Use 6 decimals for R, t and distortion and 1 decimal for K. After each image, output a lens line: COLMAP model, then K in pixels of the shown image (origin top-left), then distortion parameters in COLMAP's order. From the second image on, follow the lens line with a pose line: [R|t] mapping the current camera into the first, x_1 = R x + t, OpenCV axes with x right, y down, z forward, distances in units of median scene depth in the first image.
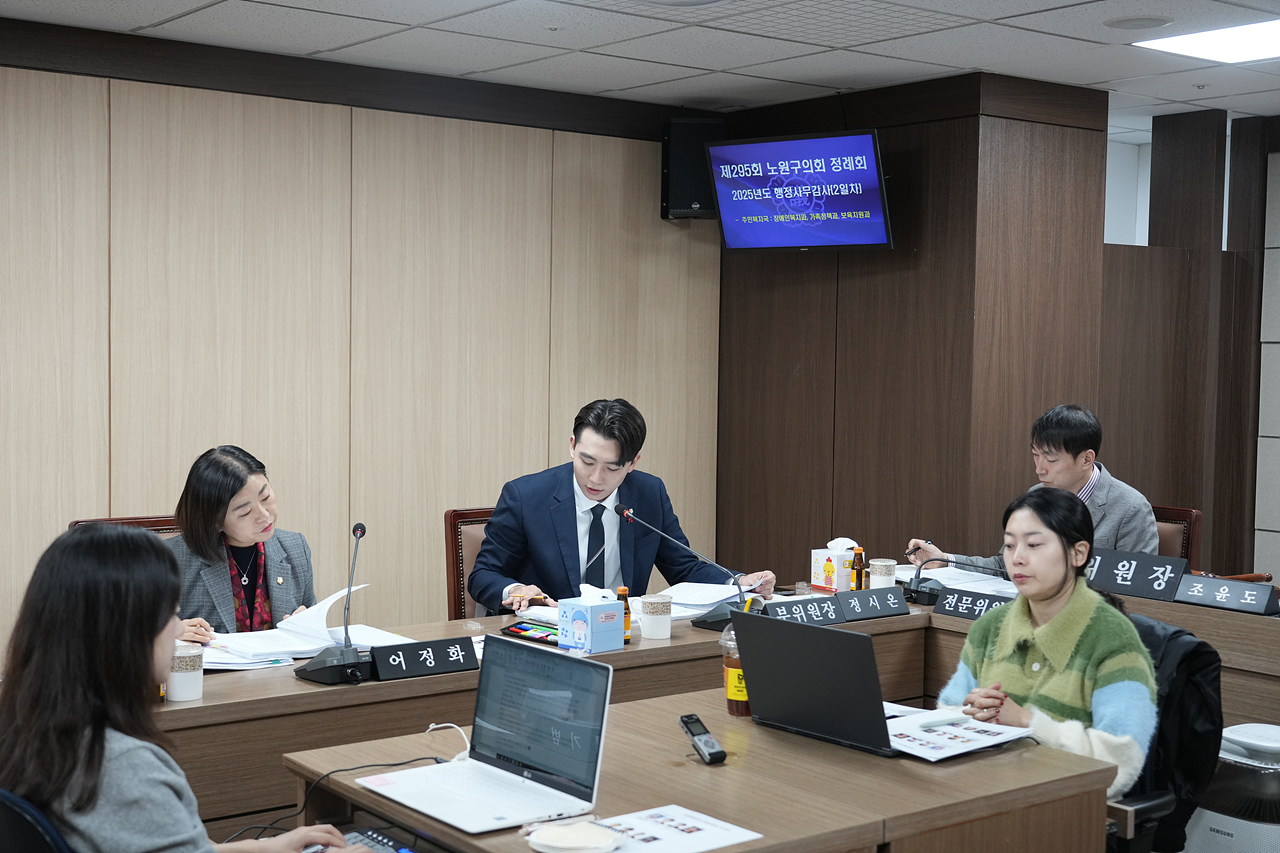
lens RADIAL K [[1640.6, 0, 640.0], [0, 1640.6, 426.5], [0, 0, 1]] dist [0.026474, 0.038452]
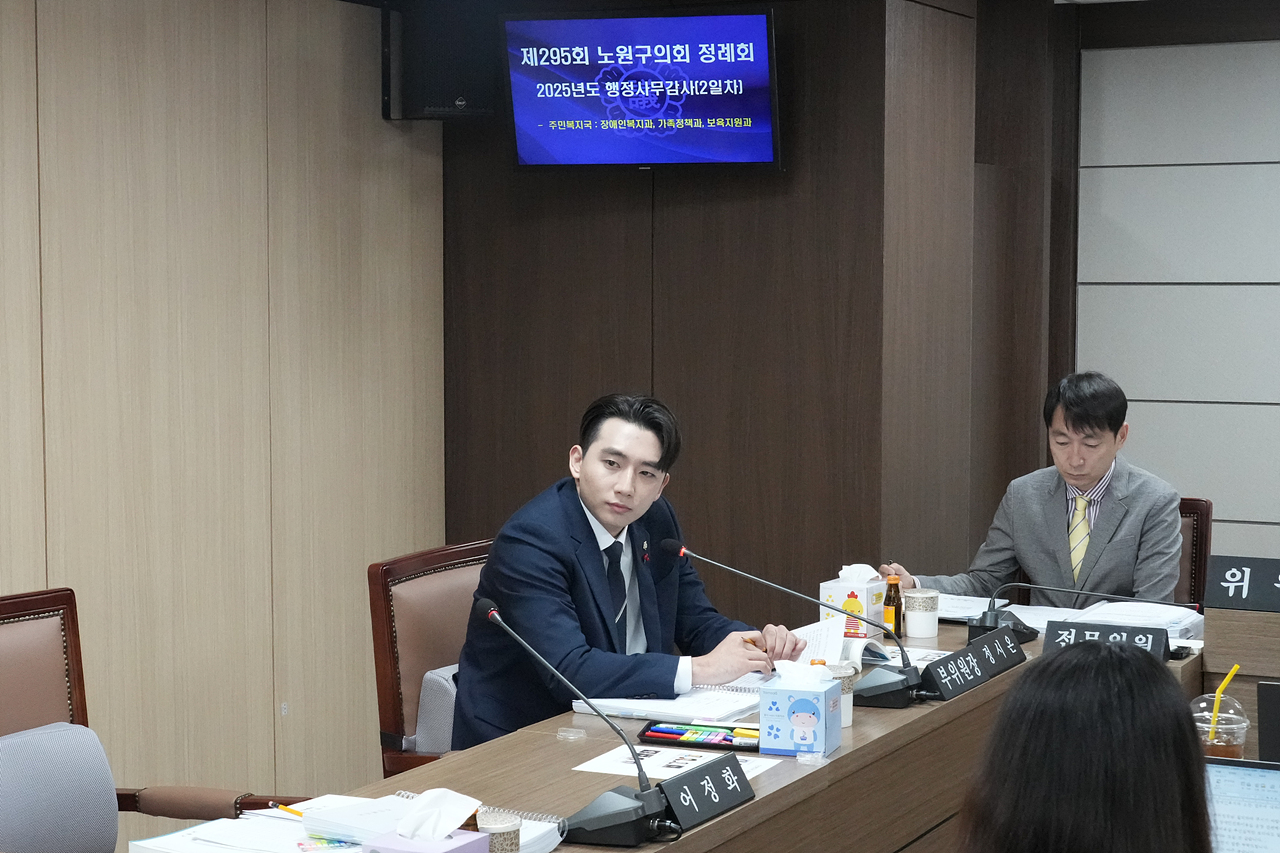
lens RADIAL K [[2244.5, 0, 640.0], [0, 2244.5, 426.5], [0, 0, 1]] dist [0.028805, -0.129897]
pose [[0.904494, -0.043468, 0.424265, -0.336582], [0.033962, 0.998974, 0.029946, -0.024167], [-0.425132, -0.012677, 0.905043, 0.104050]]
